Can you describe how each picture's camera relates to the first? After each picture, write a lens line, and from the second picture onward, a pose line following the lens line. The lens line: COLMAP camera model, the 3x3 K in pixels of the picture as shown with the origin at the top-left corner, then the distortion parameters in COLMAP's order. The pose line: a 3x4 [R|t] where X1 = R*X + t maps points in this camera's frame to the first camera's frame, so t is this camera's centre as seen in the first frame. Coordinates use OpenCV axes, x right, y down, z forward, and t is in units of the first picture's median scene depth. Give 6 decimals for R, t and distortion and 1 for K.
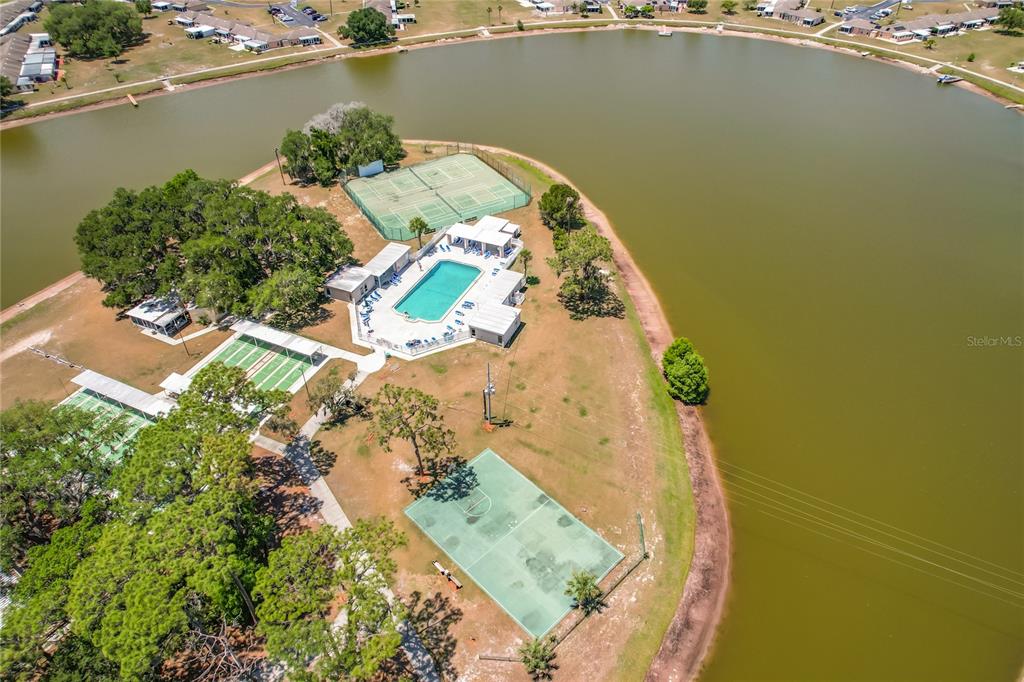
lens RADIAL K [[661.0, 0, 512.0], [0, 661.0, 341.0], [0, 0, 1]] dist [-0.062654, 0.053051]
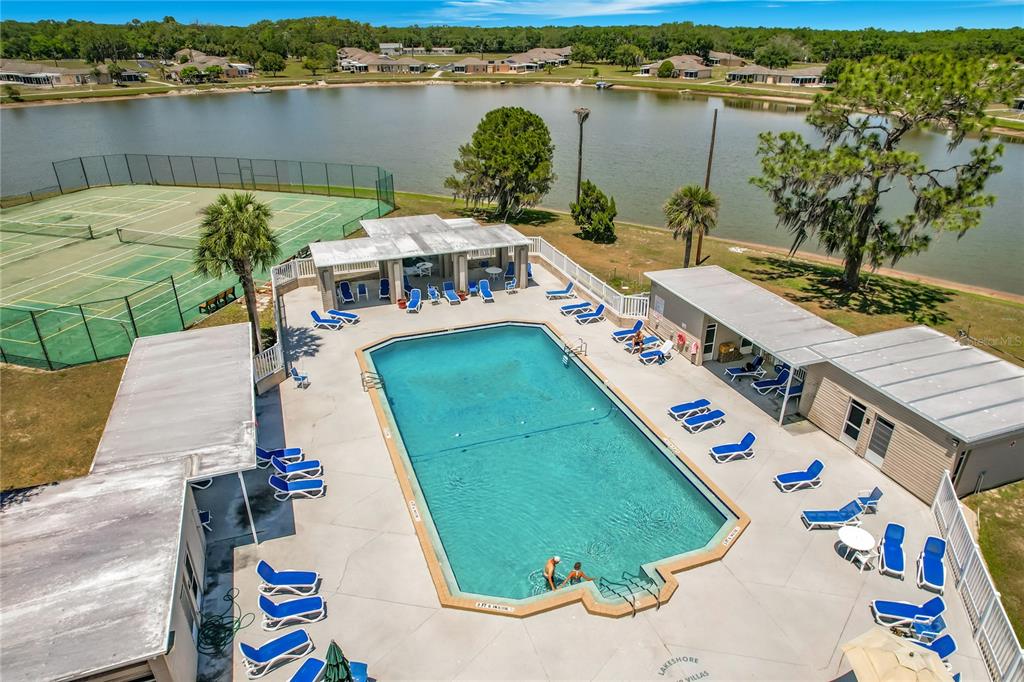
lens RADIAL K [[661.0, 0, 512.0], [0, 661.0, 341.0], [0, 0, 1]] dist [-0.062654, 0.053051]
pose [[0.700512, -0.281209, 0.655900, -0.327852], [0.435973, 0.896274, -0.081361, -0.110943], [-0.564987, 0.342949, 0.750451, 1.072368]]
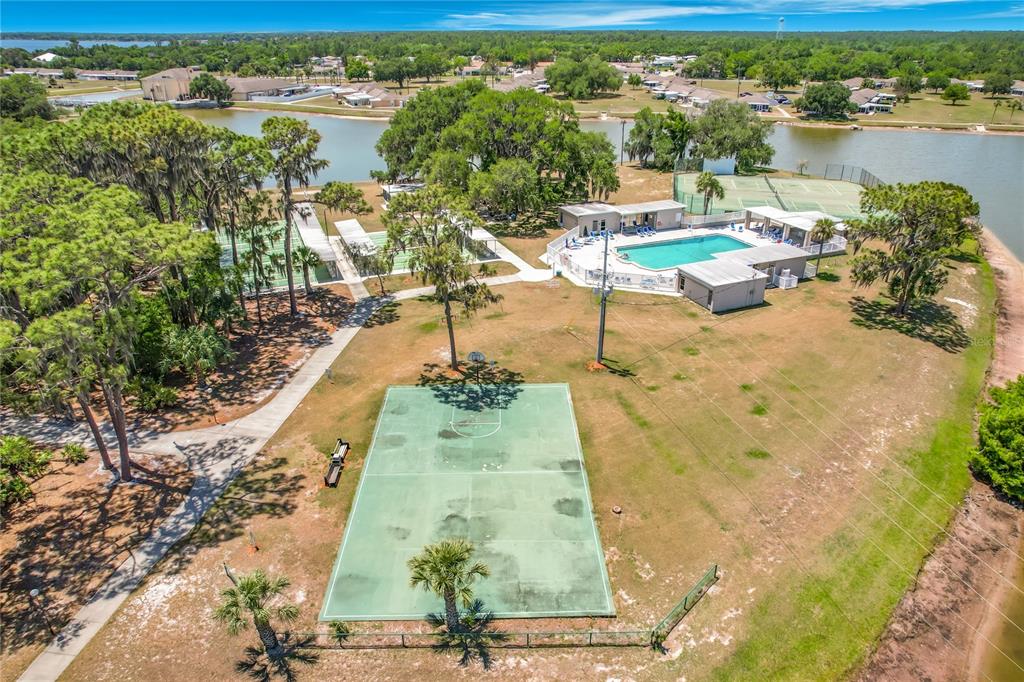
lens RADIAL K [[661.0, 0, 512.0], [0, 661.0, 341.0], [0, 0, 1]] dist [-0.062654, 0.053051]
pose [[0.733474, 0.305505, -0.607193, 0.275597], [-0.439961, 0.894311, -0.081496, 0.196282], [0.518122, 0.326916, 0.790364, 0.481693]]
